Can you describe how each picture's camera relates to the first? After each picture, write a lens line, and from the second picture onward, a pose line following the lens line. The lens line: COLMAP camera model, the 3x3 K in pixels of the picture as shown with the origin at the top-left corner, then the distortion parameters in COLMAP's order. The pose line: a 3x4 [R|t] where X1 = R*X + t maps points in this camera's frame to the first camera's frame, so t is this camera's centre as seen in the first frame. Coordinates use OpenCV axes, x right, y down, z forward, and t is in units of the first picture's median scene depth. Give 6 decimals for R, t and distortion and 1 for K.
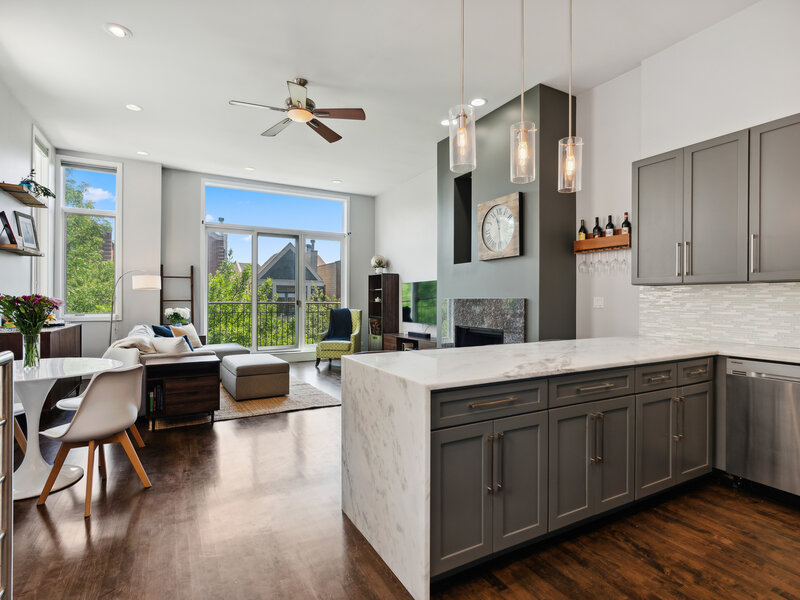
lens RADIAL K [[411.0, 0, 400.0], [0, 411.0, 300.0], [0, 0, 1]] dist [0.000371, -0.000411]
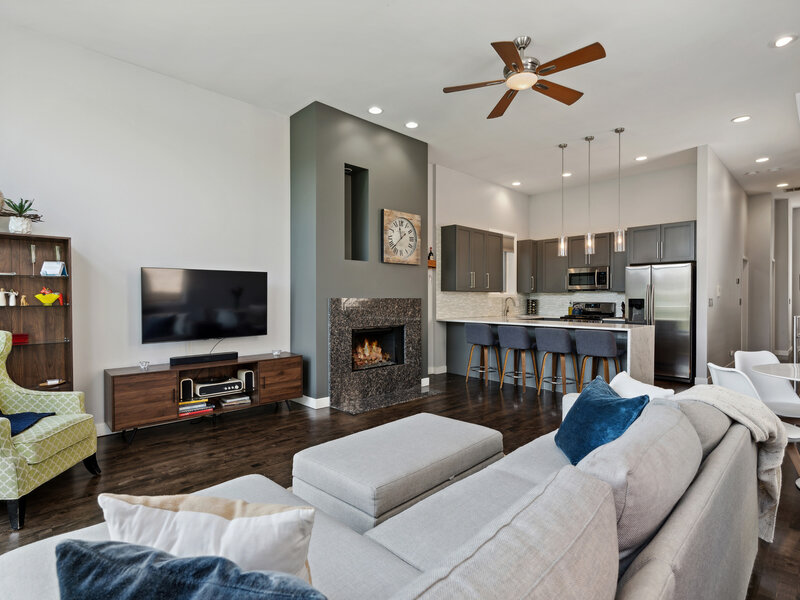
lens RADIAL K [[422.2, 0, 397.8], [0, 422.2, 302.3], [0, 0, 1]] dist [-0.003087, -0.000150]
pose [[-0.254939, -0.010102, 0.966904, -0.894962], [0.001688, 0.999939, 0.010893, -0.004829], [-0.966956, 0.004409, -0.254906, 1.285584]]
